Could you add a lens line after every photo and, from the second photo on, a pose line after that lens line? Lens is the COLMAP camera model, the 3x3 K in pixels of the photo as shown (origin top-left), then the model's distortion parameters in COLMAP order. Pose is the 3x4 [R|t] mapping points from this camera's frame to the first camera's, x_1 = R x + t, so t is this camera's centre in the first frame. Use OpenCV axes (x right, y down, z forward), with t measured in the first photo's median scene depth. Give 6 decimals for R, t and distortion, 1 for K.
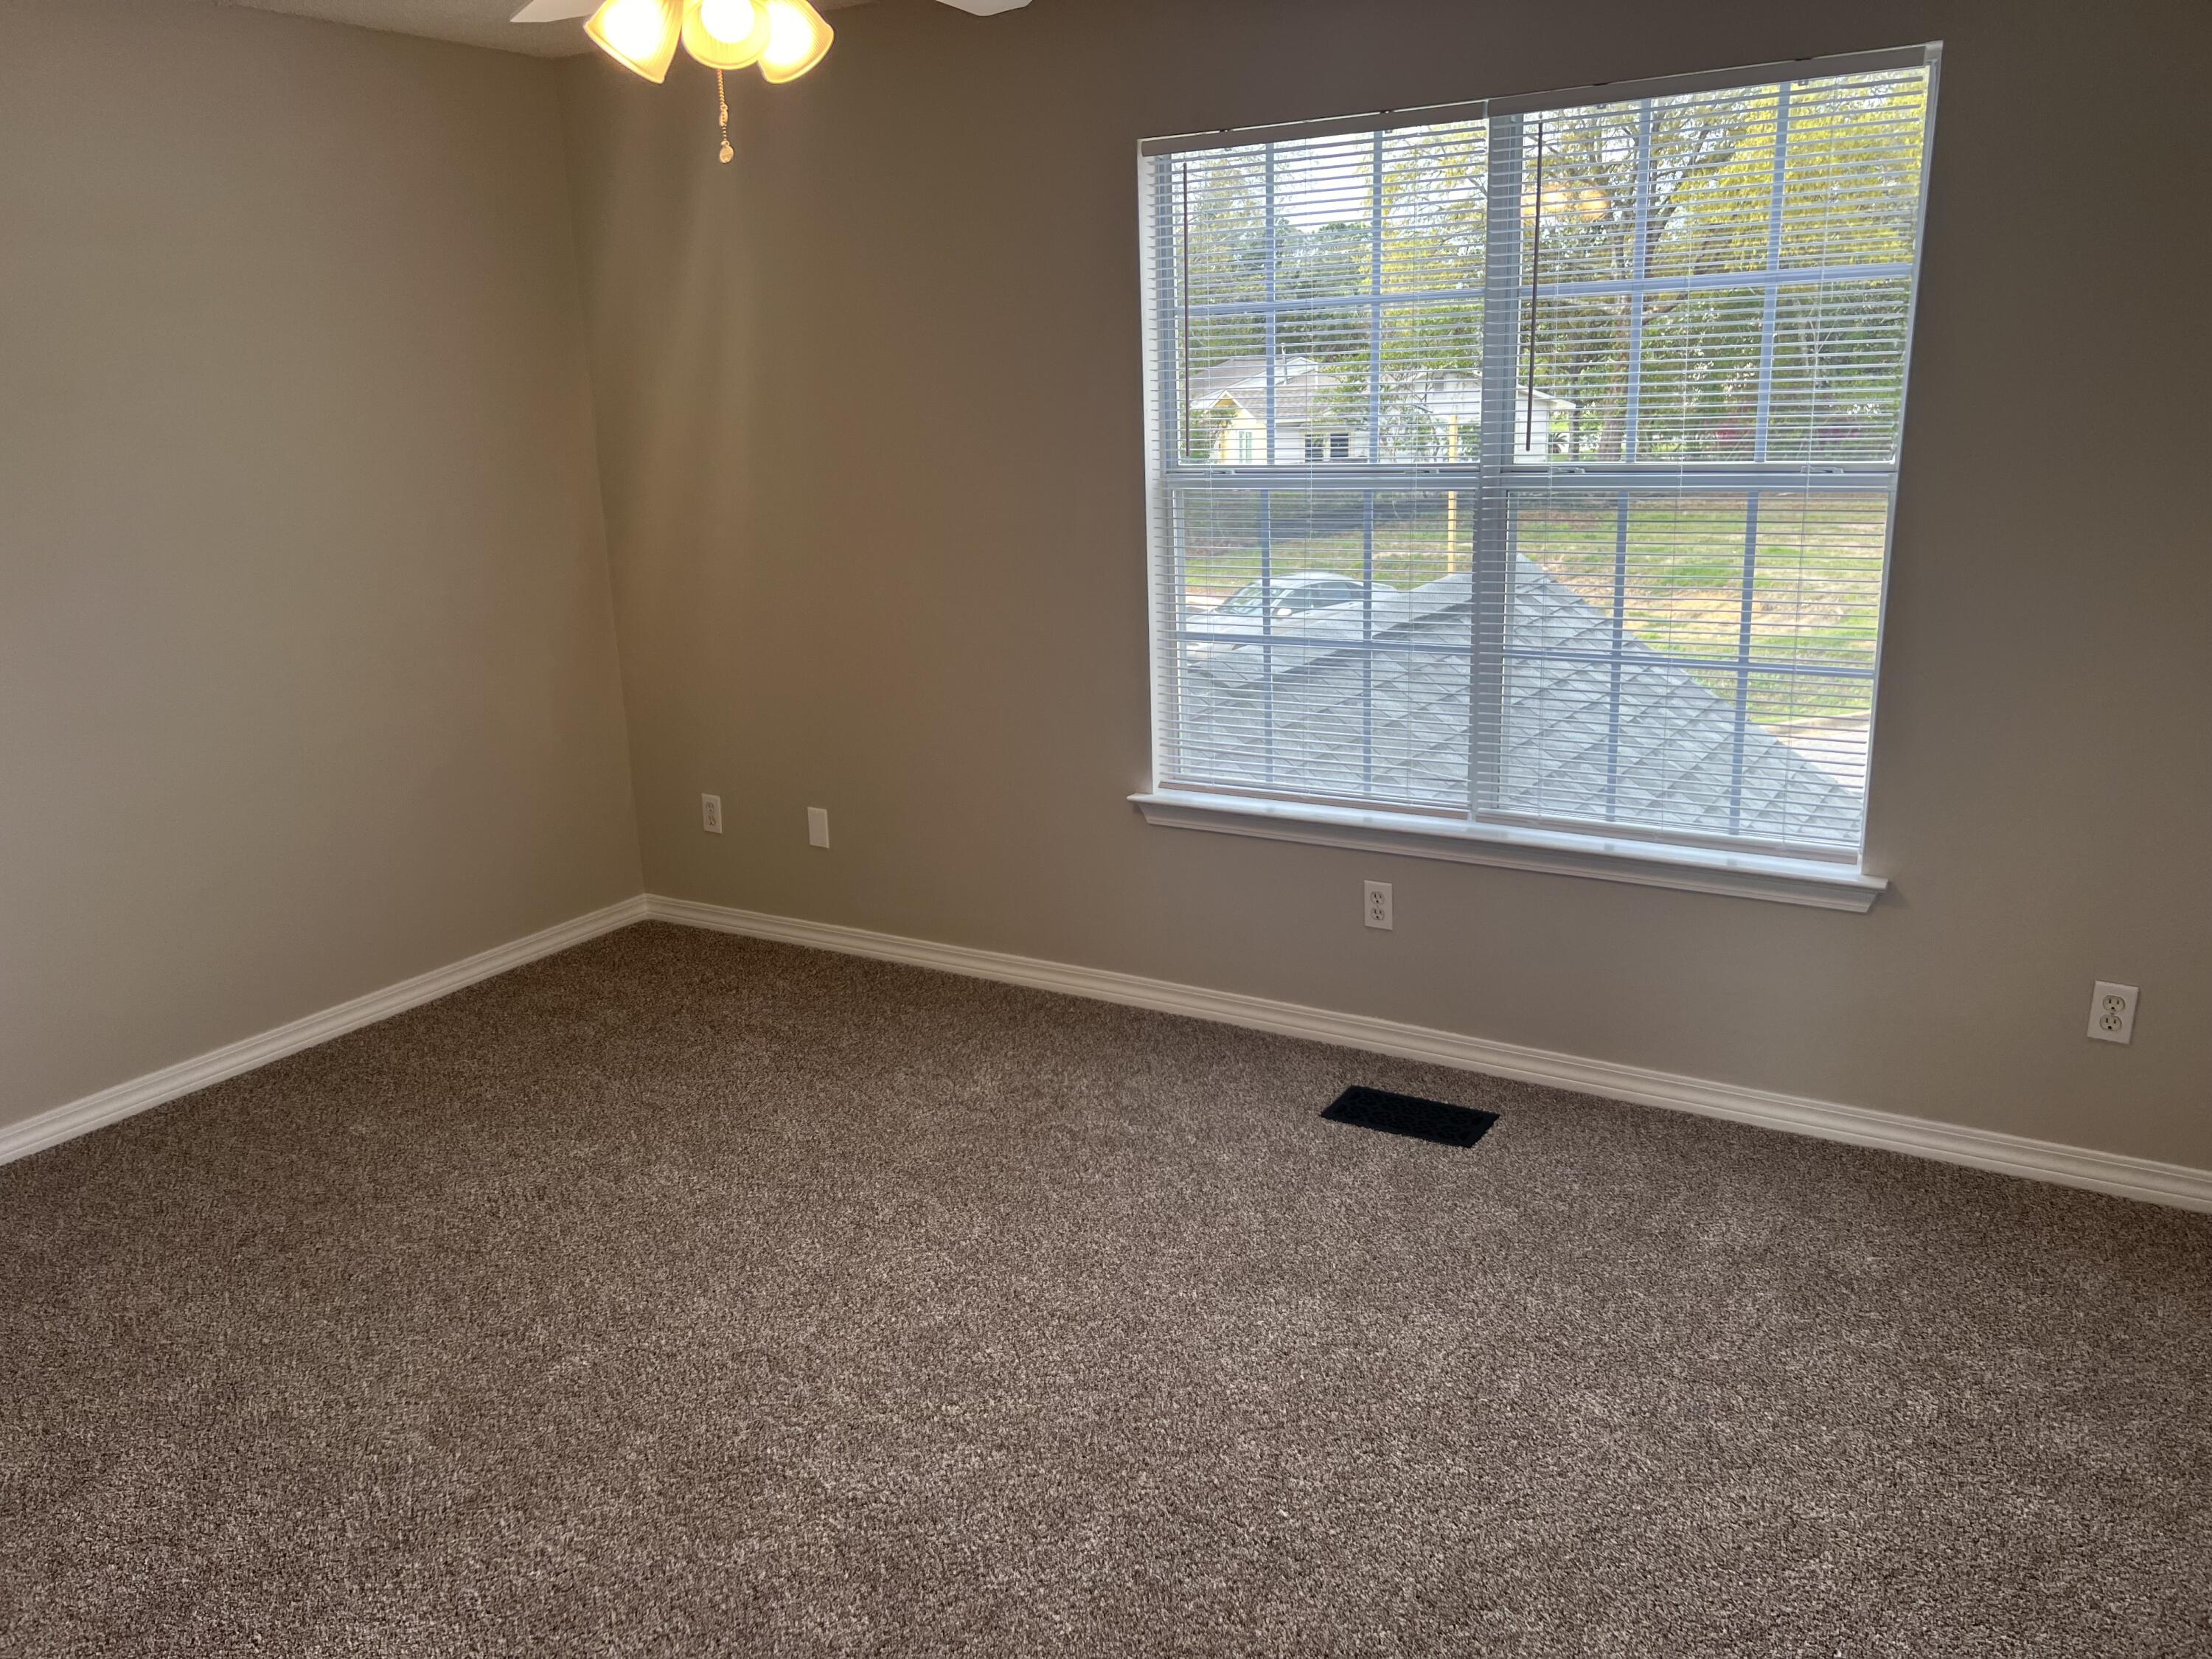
lens RADIAL K [[1707.6, 0, 1107.6], [0, 1707.6, 759.8], [0, 0, 1]] dist [0.107543, 0.001021]
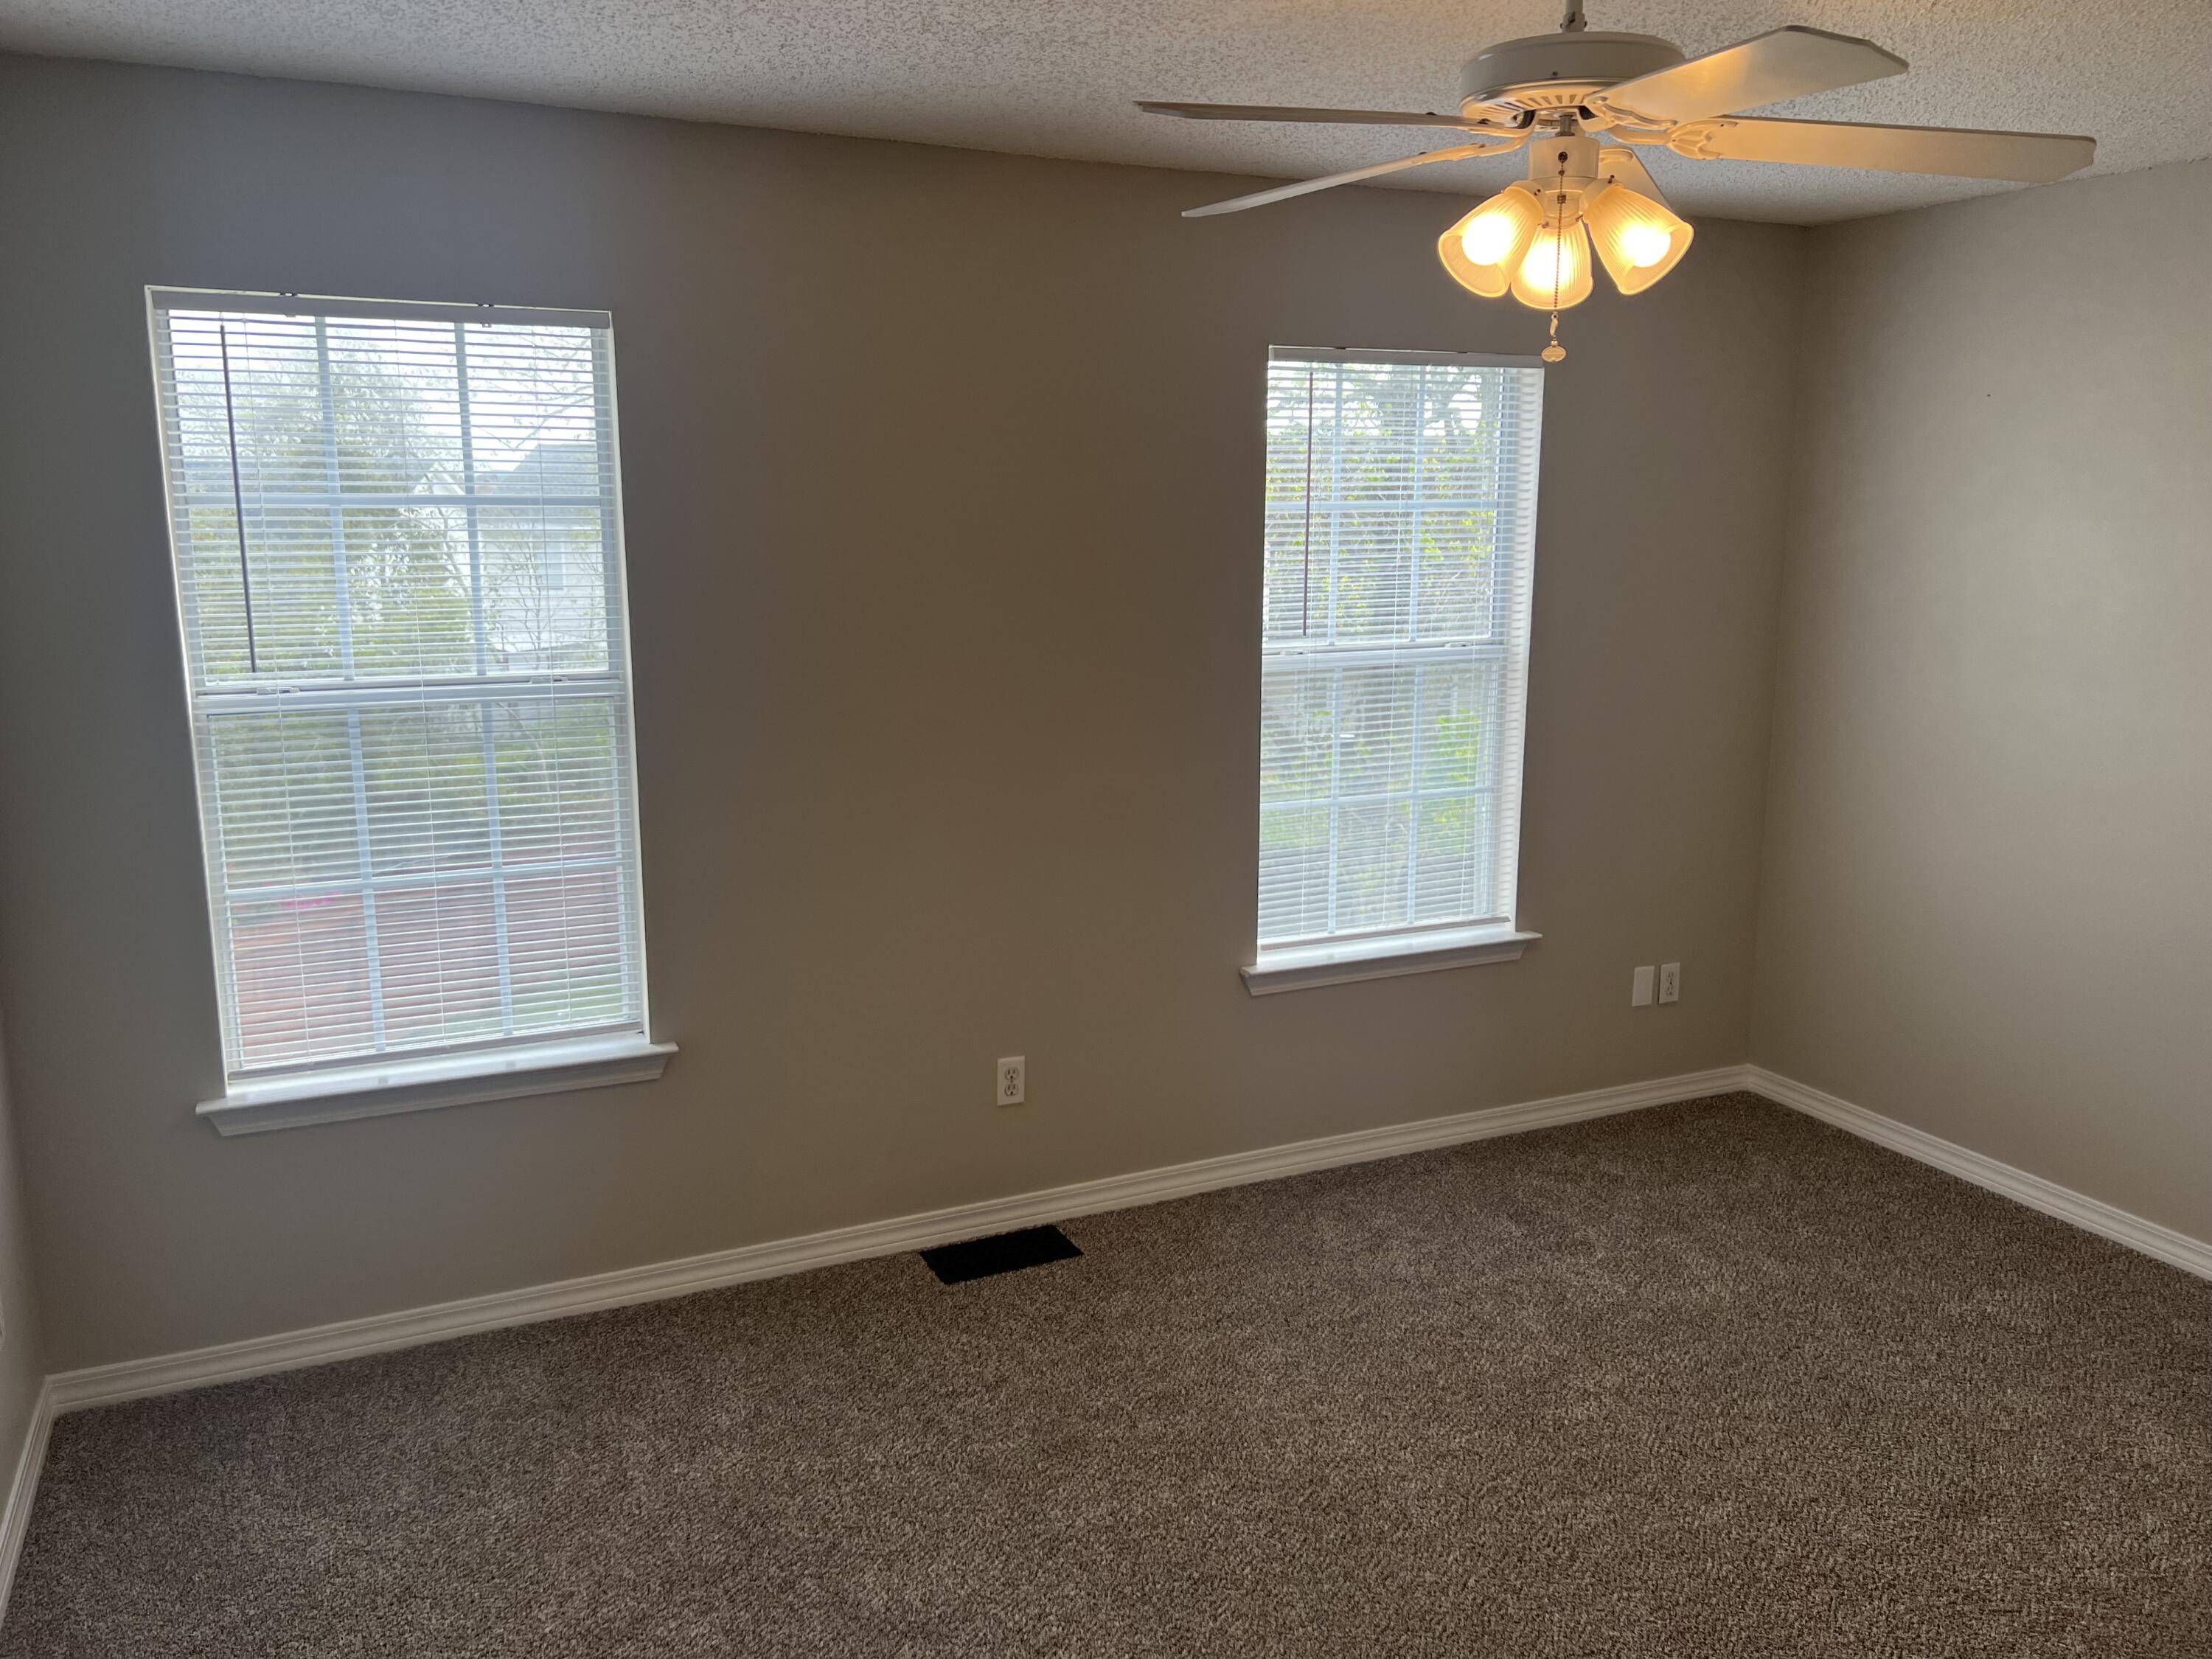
lens RADIAL K [[1663.0, 0, 1102.2], [0, 1663.0, 826.8], [0, 0, 1]] dist [0.086567, -0.102696]
pose [[0.575099, -0.109155, 0.810769, -0.360179], [0.177515, 0.984096, 0.006575, -0.036711], [-0.798593, 0.140142, 0.585329, 0.207484]]
